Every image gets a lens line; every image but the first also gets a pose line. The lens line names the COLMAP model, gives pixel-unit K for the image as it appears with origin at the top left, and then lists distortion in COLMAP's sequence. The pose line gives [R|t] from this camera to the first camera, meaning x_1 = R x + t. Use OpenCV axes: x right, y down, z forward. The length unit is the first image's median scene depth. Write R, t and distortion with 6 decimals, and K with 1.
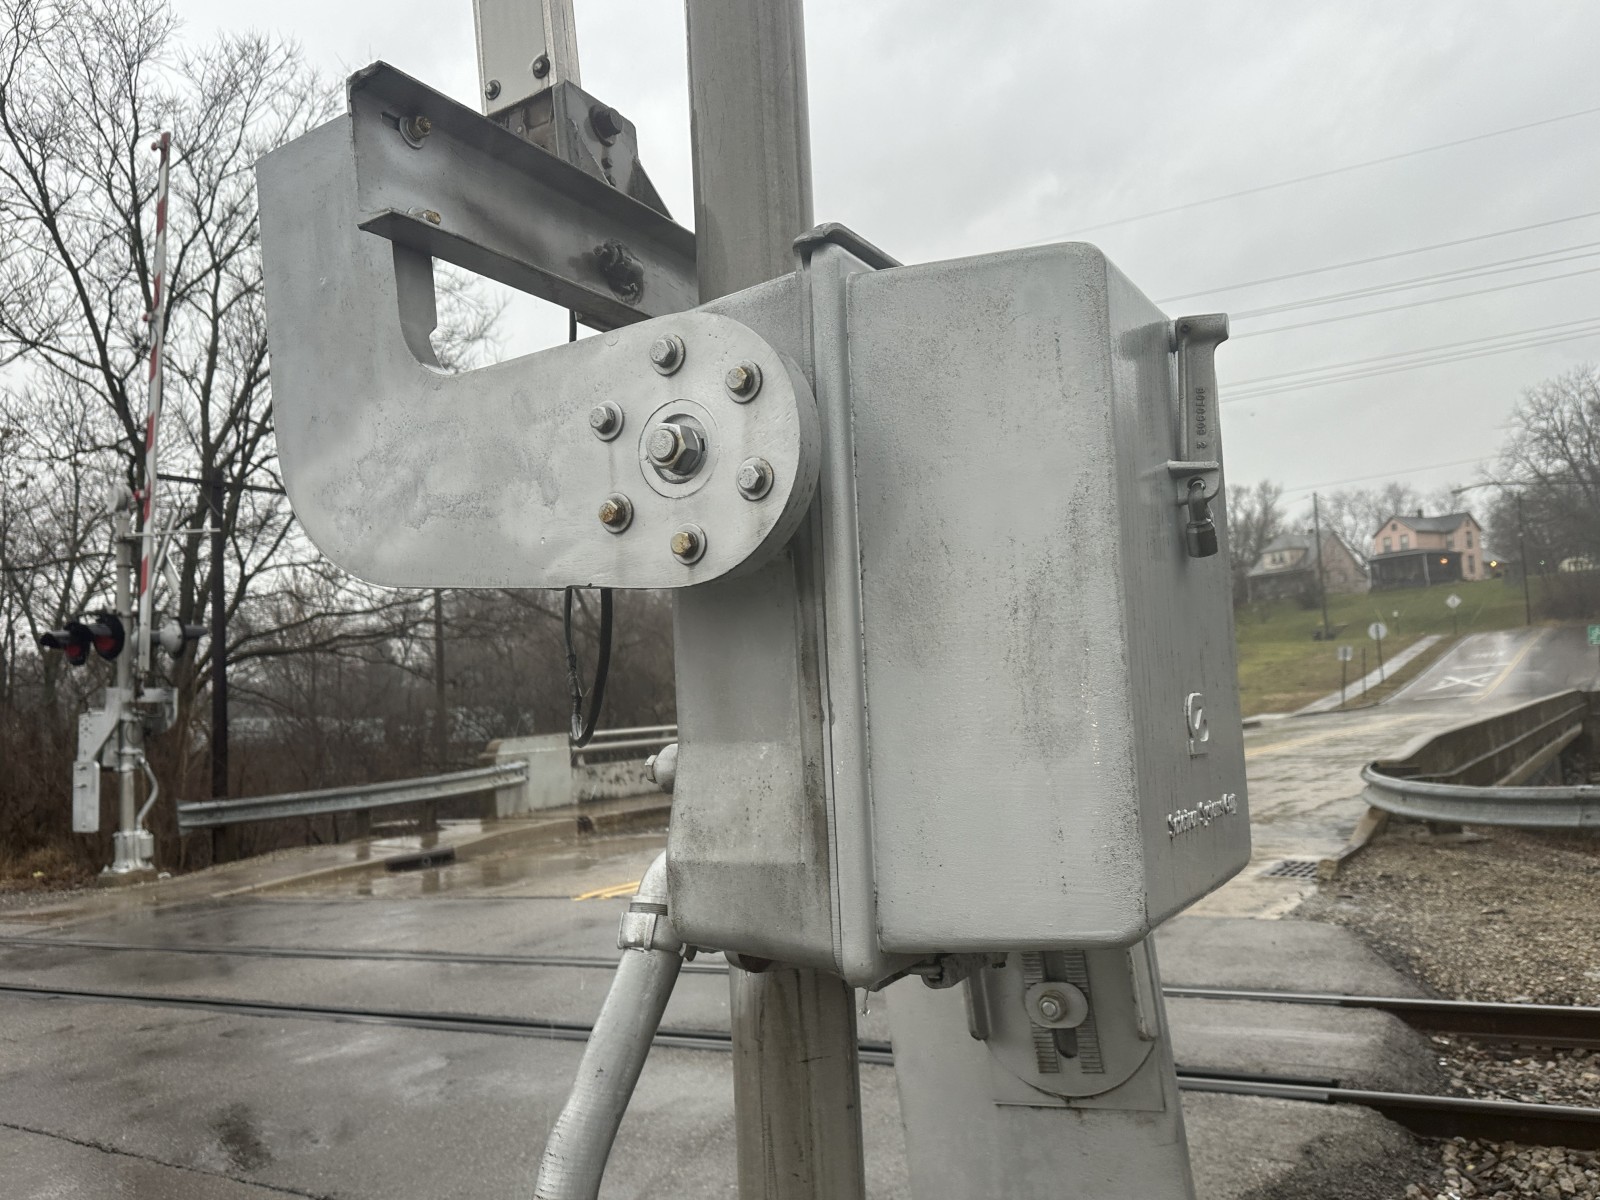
lens RADIAL K [[1241.5, 0, 800.0], [0, 1241.5, 600.0], [0, 0, 1]] dist [0.013005, 0.000783]
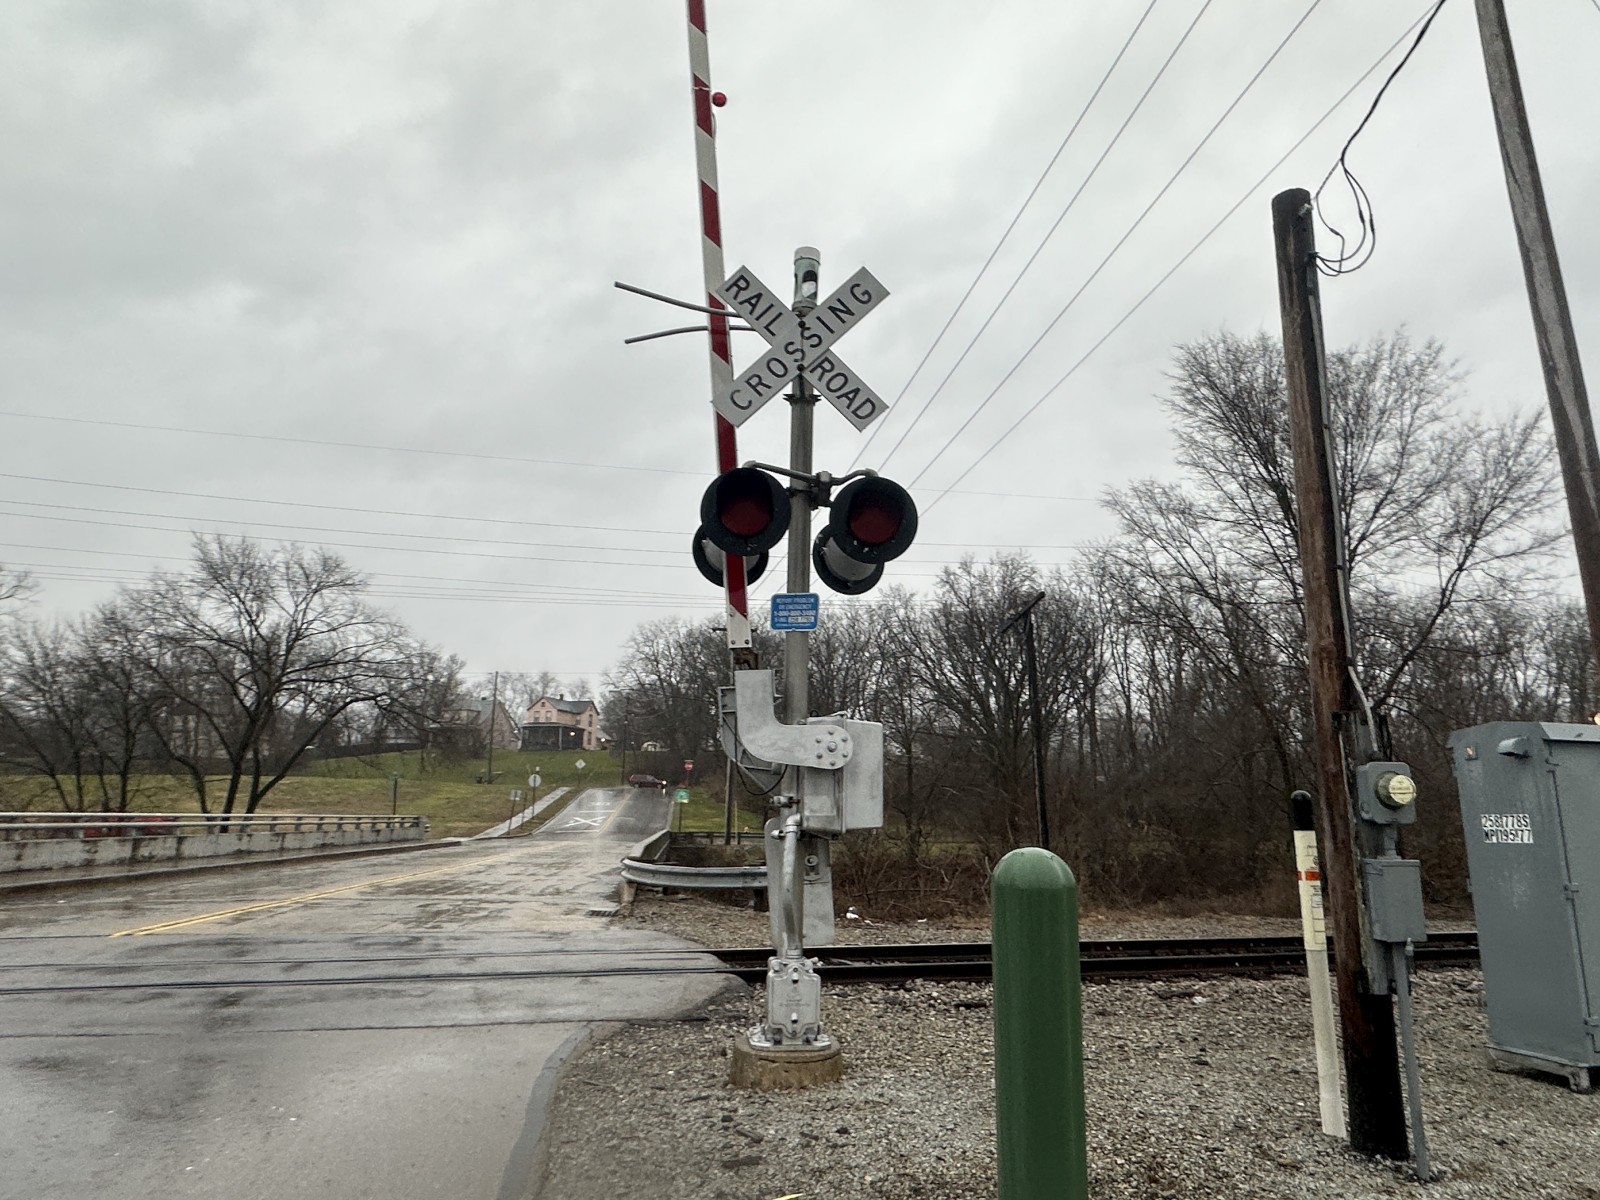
lens RADIAL K [[997.0, 0, 800.0], [0, 997.0, 600.0], [0, 0, 1]] dist [-0.003685, -0.000778]
pose [[0.750738, 0.201683, 0.629060, -0.082529], [-0.107945, 0.976909, -0.184382, 0.002306], [-0.651722, 0.070519, 0.755173, -0.064755]]
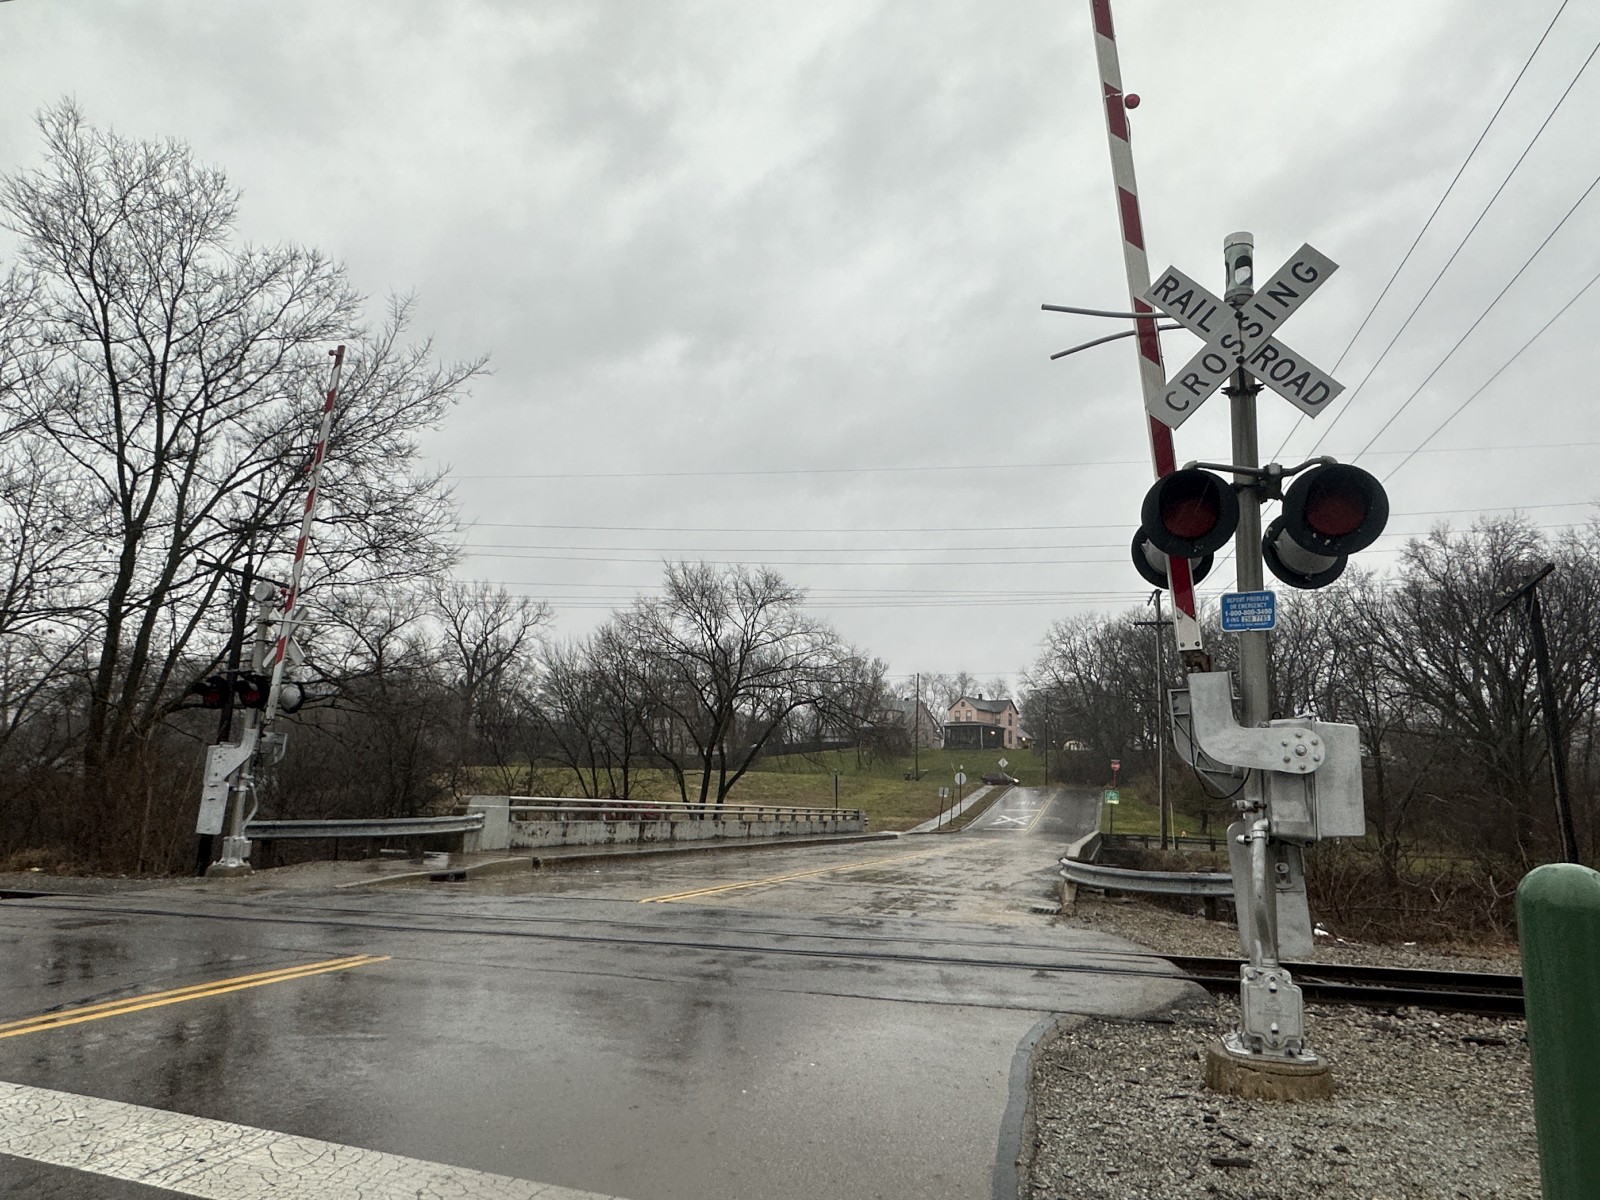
lens RADIAL K [[997.0, 0, 800.0], [0, 997.0, 600.0], [0, 0, 1]] dist [-0.003685, -0.000778]
pose [[0.948259, 0.152669, 0.278383, -0.089991], [-0.118272, 0.983552, -0.136521, 0.002530], [-0.294646, 0.096532, 0.950718, -0.069338]]
